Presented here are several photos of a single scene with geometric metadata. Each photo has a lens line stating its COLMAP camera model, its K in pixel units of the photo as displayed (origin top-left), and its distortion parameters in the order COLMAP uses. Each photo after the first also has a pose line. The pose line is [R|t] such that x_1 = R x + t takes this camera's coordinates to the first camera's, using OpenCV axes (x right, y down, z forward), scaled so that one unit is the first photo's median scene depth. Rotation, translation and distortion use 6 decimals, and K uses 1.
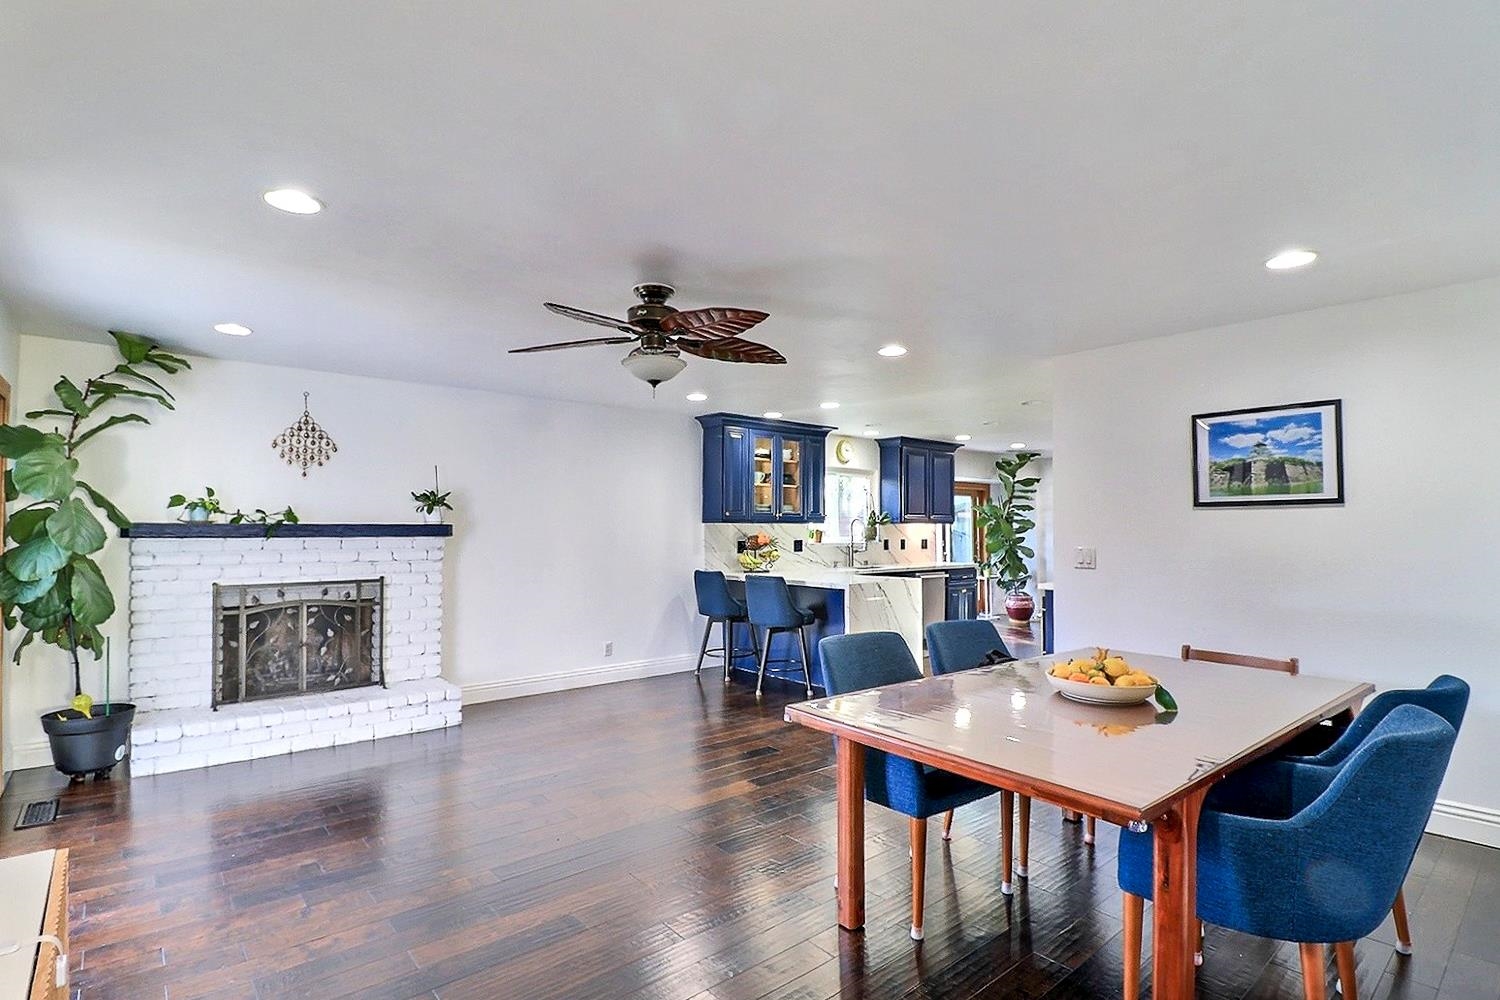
lens RADIAL K [[702.0, 0, 719.4], [0, 702.0, 508.9], [0, 0, 1]] dist [-0.012851, -0.000409]
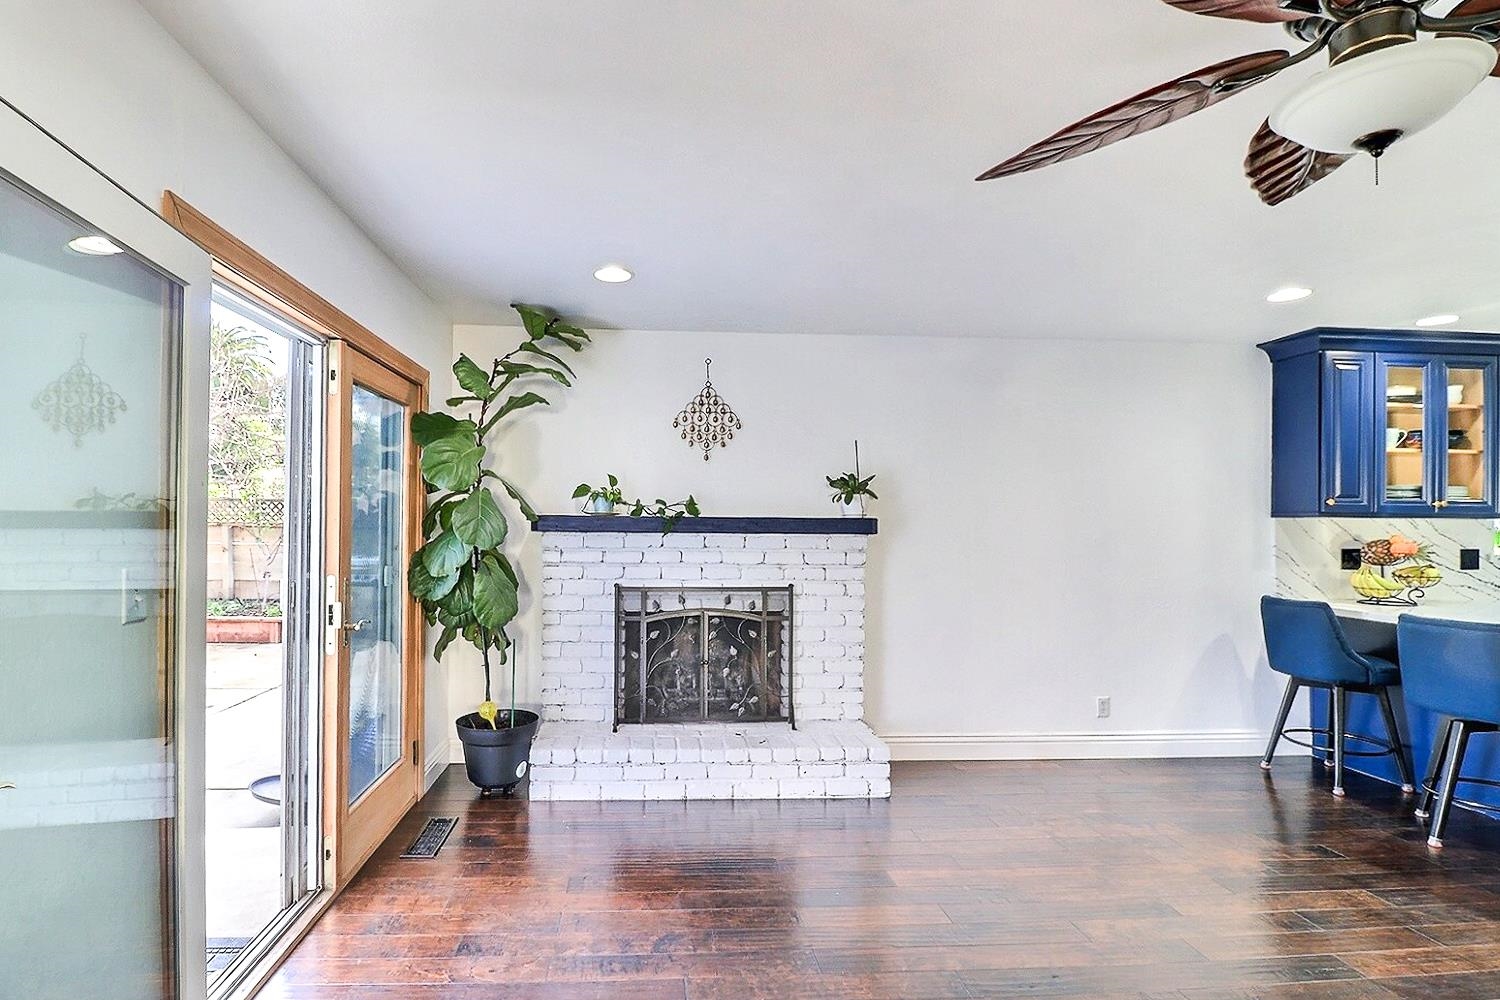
lens RADIAL K [[702.0, 0, 719.4], [0, 702.0, 508.9], [0, 0, 1]] dist [-0.012851, -0.000409]
pose [[0.829387, -0.002278, -0.558671, -0.115087], [0.007587, 0.999945, 0.007186, 0.006249], [0.558624, -0.010199, 0.829359, 0.319292]]
